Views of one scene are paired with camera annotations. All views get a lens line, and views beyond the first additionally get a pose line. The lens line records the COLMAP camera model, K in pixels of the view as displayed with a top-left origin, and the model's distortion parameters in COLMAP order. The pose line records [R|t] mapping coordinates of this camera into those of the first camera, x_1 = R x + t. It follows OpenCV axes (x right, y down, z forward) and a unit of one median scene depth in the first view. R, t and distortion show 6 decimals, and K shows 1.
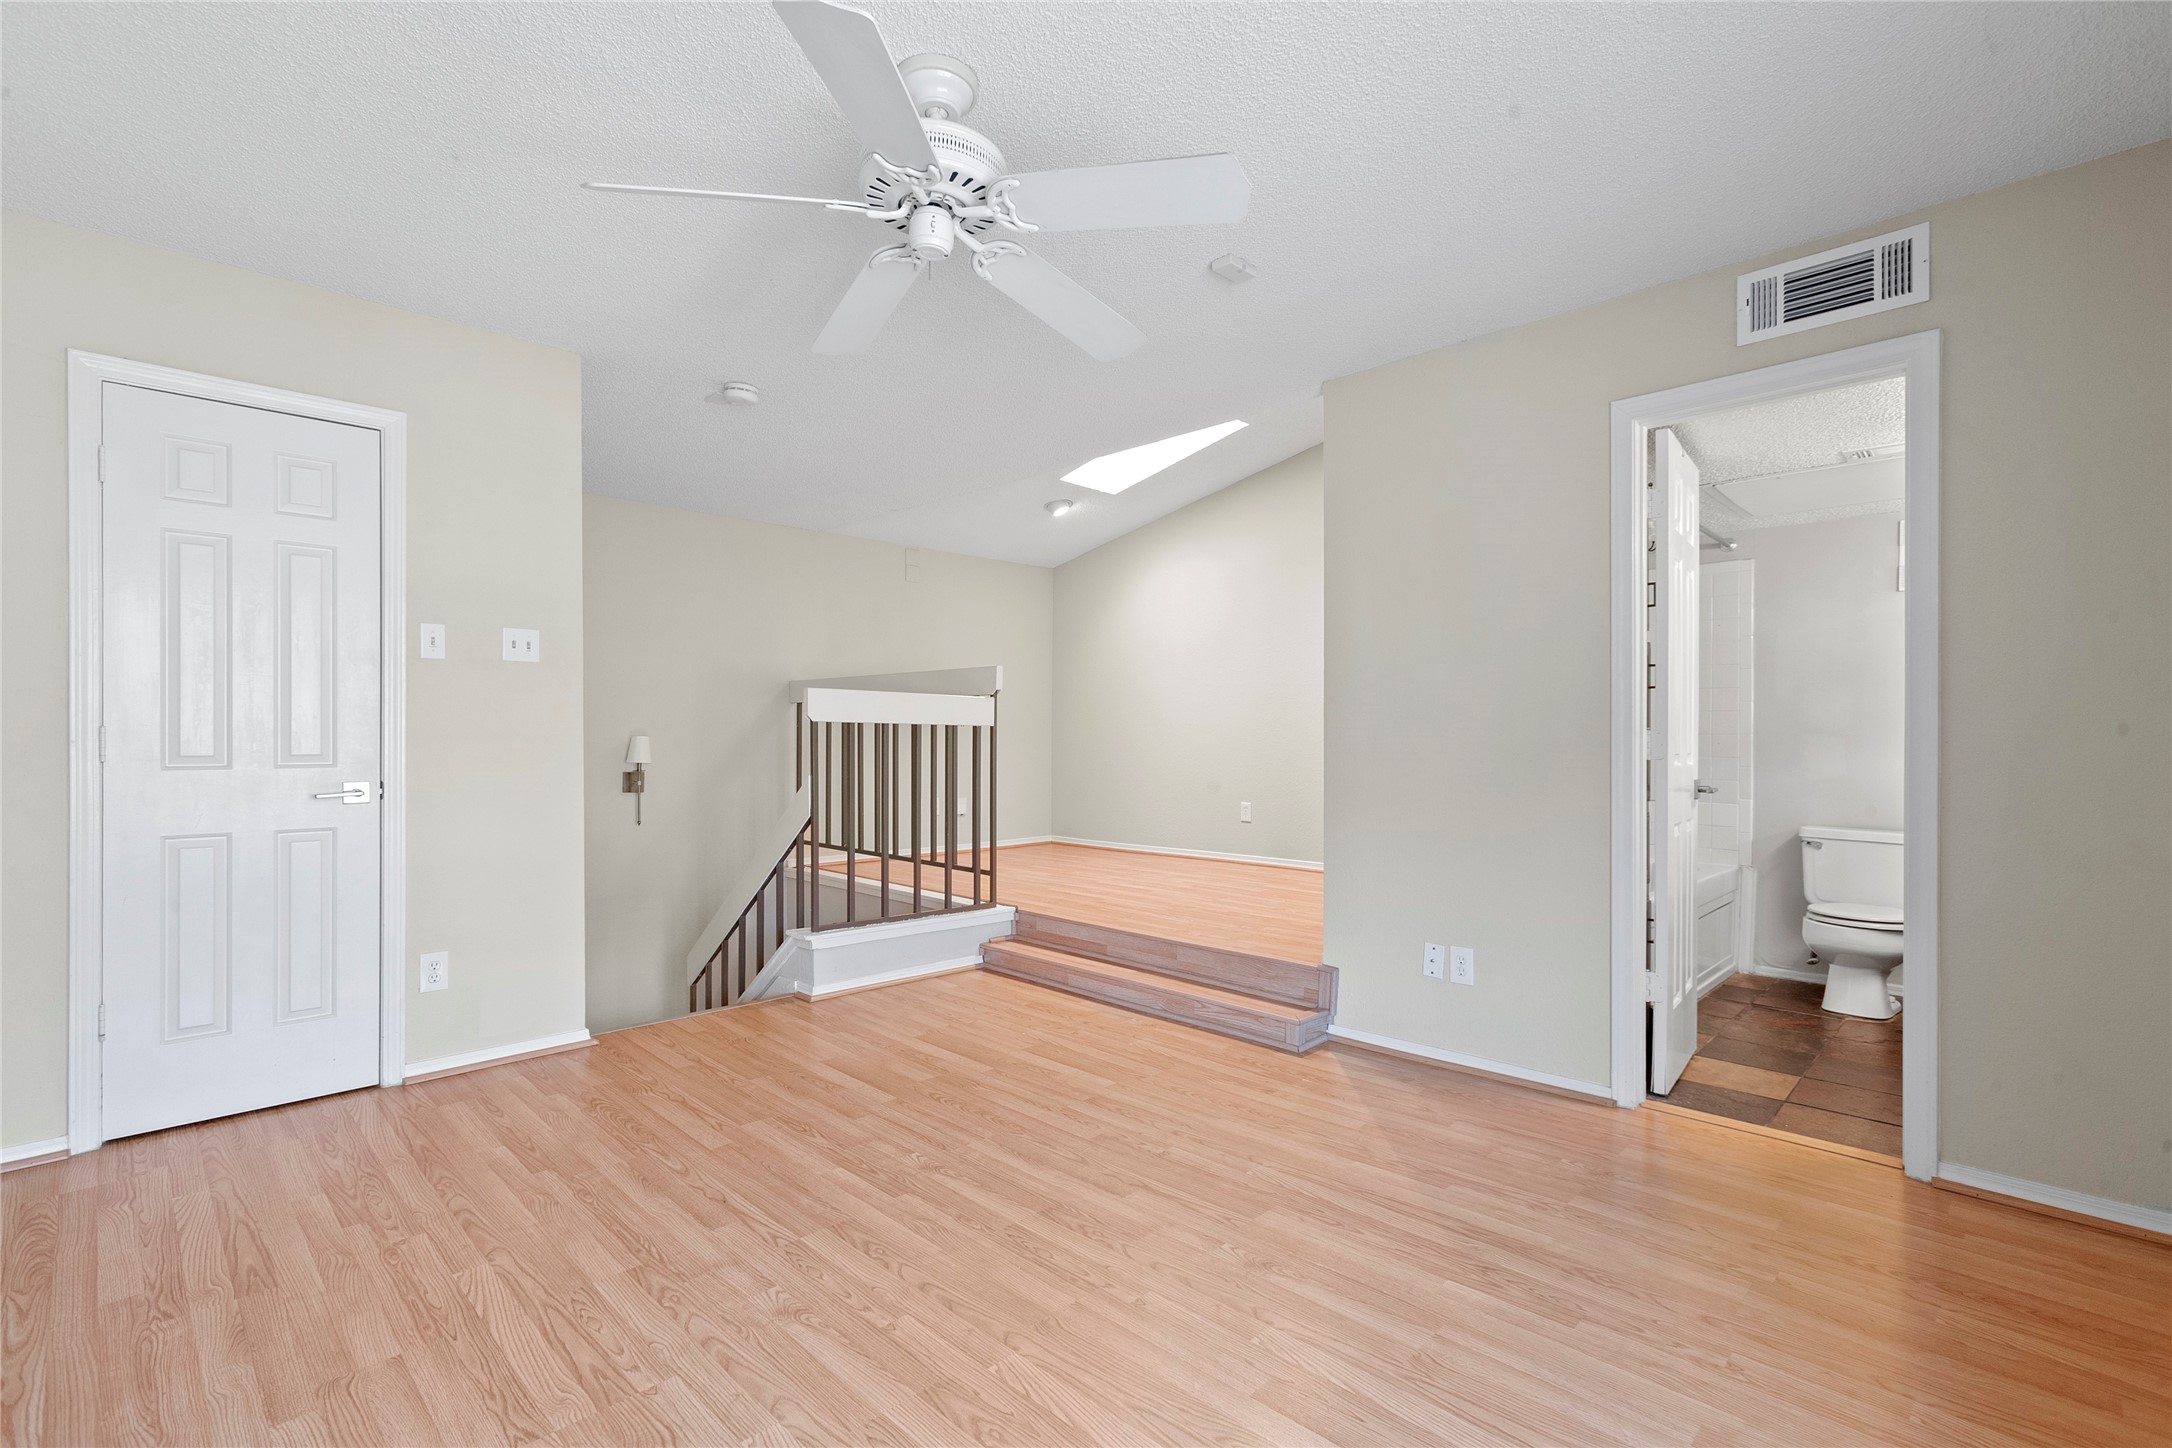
lens RADIAL K [[985.3, 0, 1045.3], [0, 985.3, 743.1], [0, 0, 1]] dist [-0.002001, 0.003028]
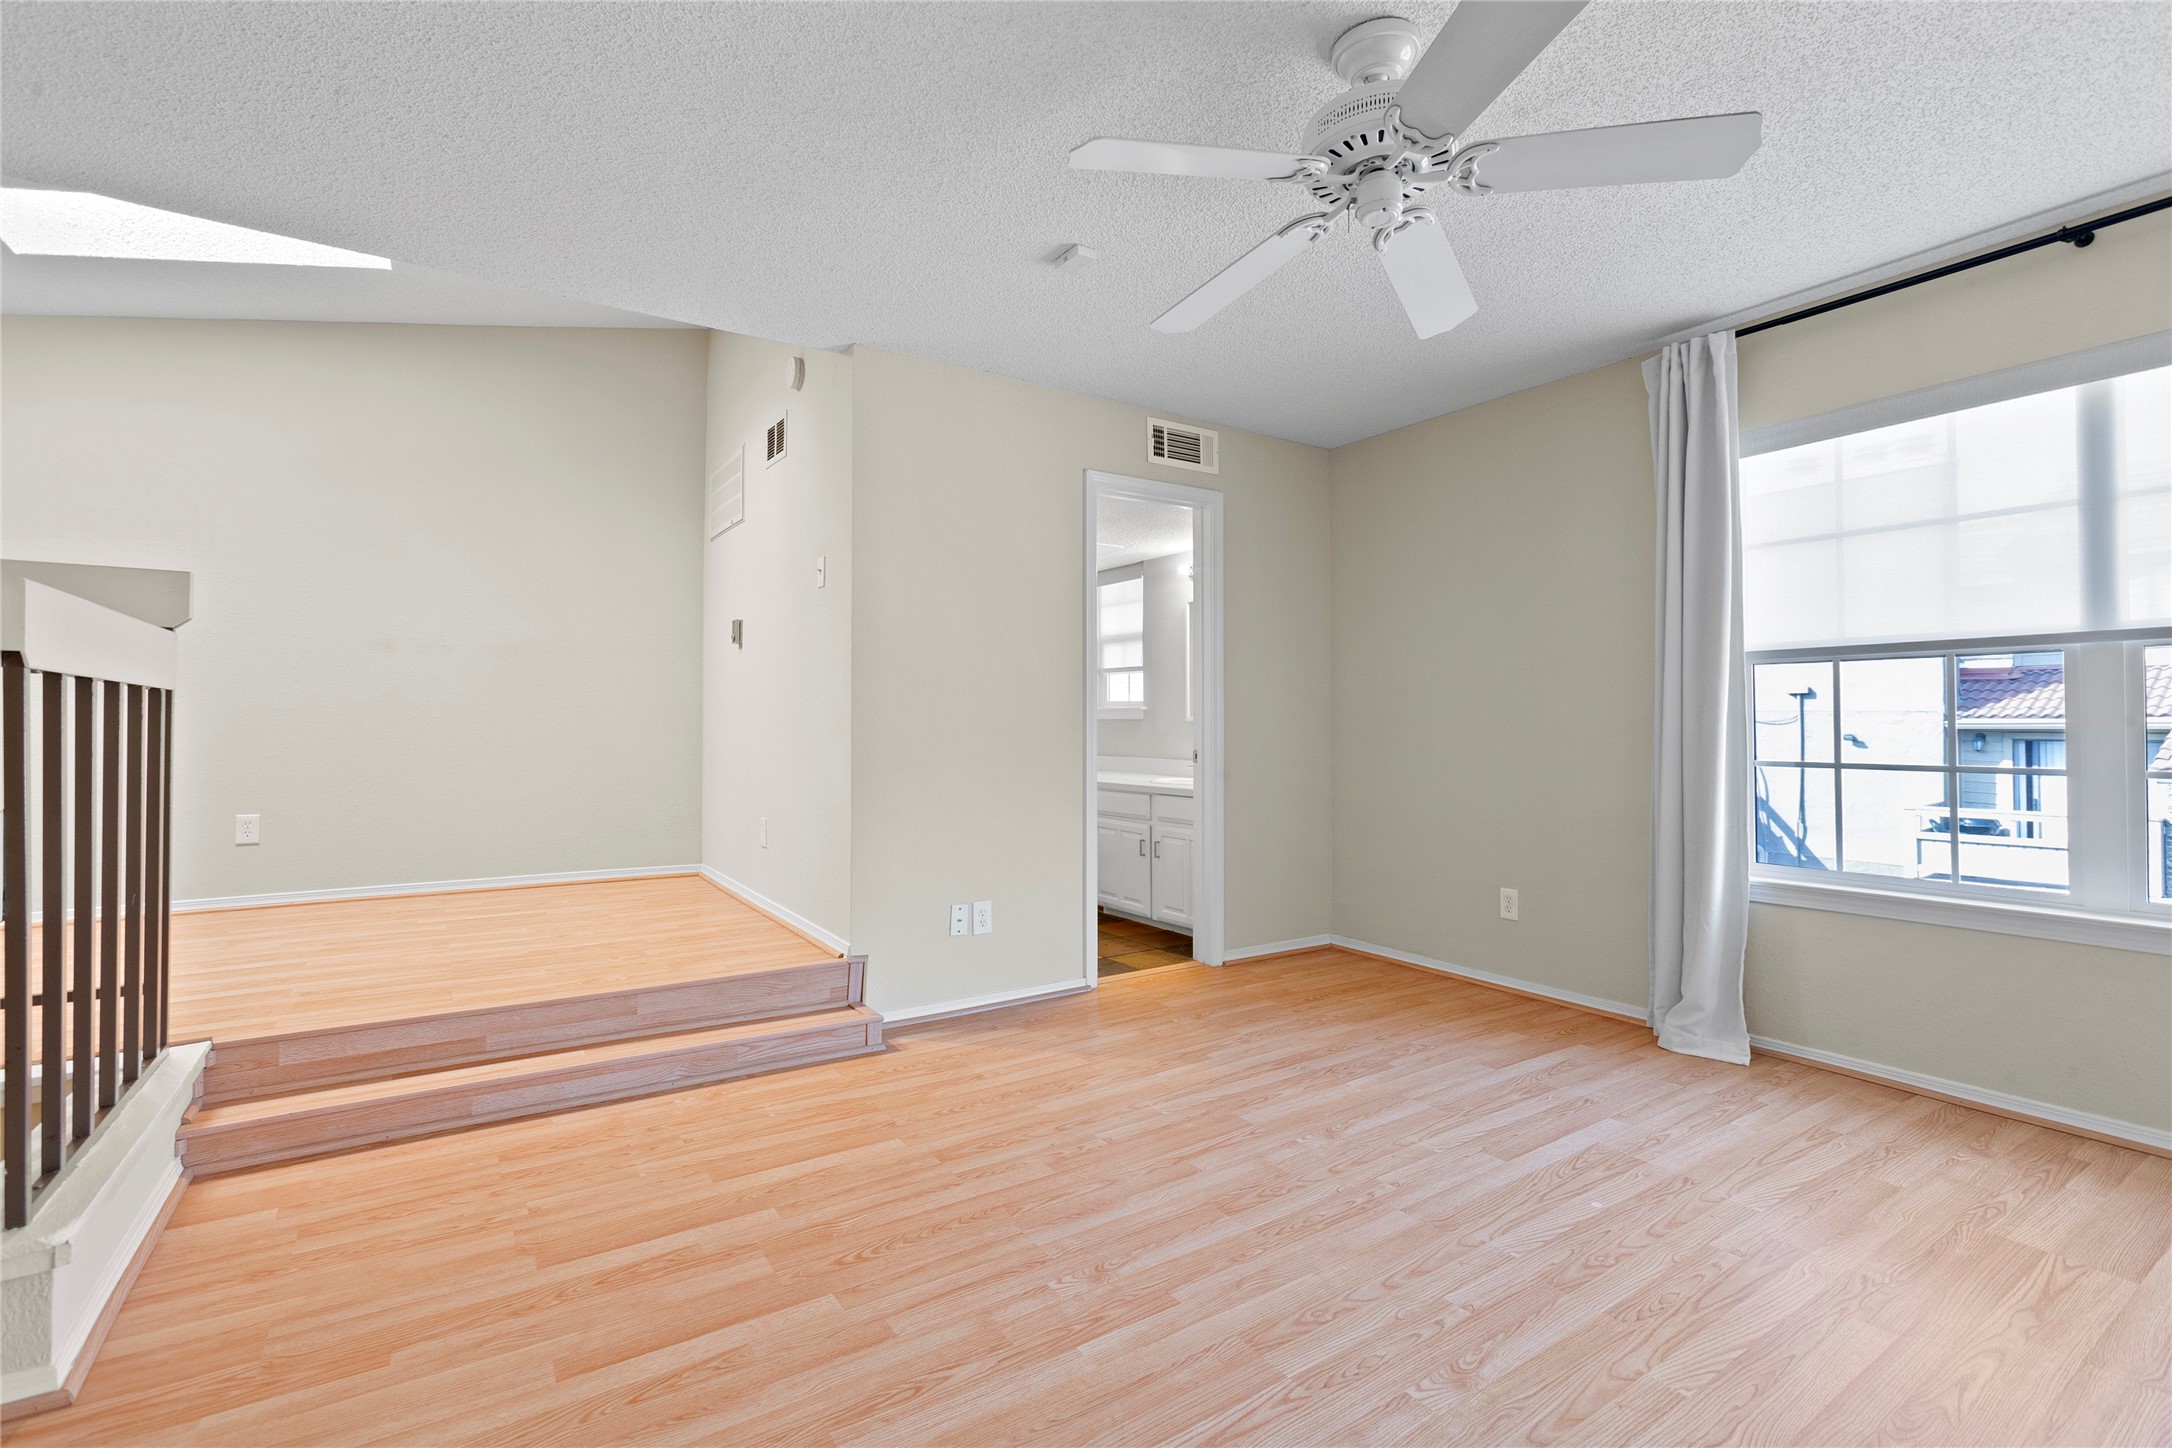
lens RADIAL K [[985.3, 0, 1099.9], [0, 985.3, 724.3], [0, 0, 1]] dist [-0.002001, 0.003028]
pose [[0.166925, 0.002199, 0.985967, -0.714268], [-0.000127, 0.999998, -0.002208, 0.006358], [-0.985970, 0.000244, 0.166925, 0.718069]]
